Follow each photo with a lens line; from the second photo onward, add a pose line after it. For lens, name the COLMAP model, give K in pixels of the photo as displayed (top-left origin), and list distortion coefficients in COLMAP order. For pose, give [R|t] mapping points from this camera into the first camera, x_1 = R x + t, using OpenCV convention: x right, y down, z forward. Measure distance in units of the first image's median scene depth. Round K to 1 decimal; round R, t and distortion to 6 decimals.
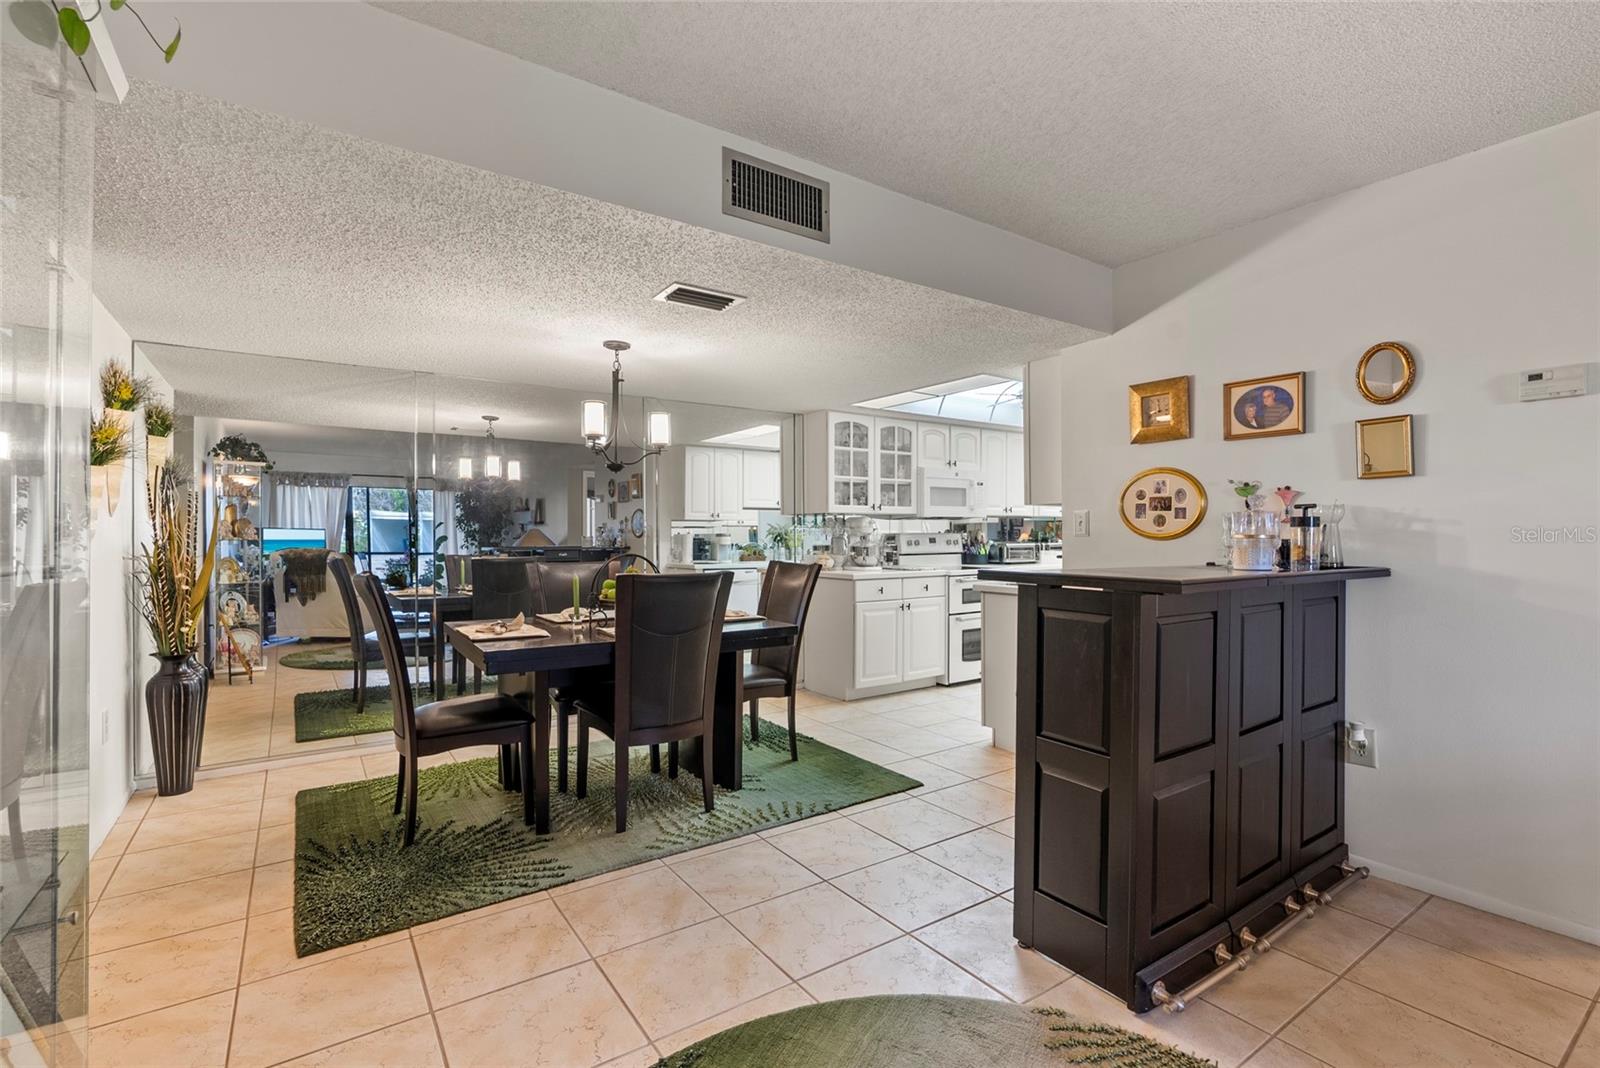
lens RADIAL K [[727.3, 0, 797.3], [0, 727.3, 540.3], [0, 0, 1]] dist [0.002886, 0.000191]
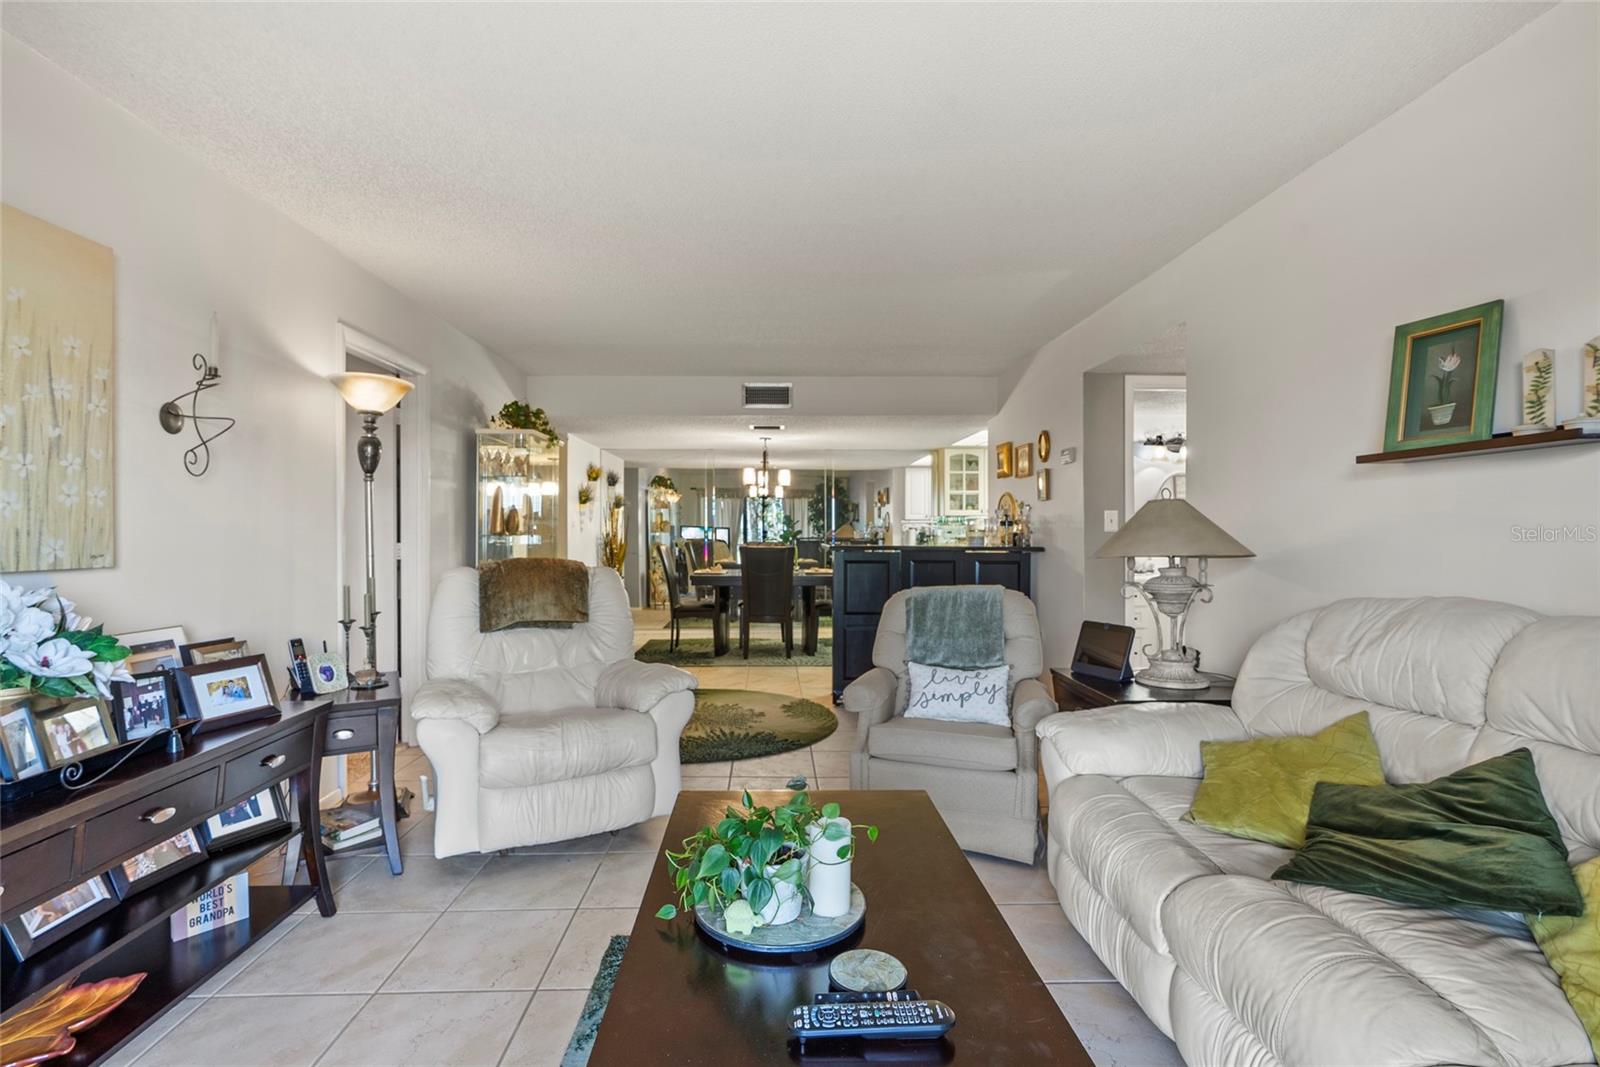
lens RADIAL K [[780.8, 0, 801.2], [0, 780.8, 532.2], [0, 0, 1]] dist [-0.000393, -0.000002]
pose [[0.844138, 0.004093, -0.536110, 1.067343], [-0.006891, 0.999971, -0.003217, 0.007795], [0.536082, 0.006410, 0.844142, -0.853981]]
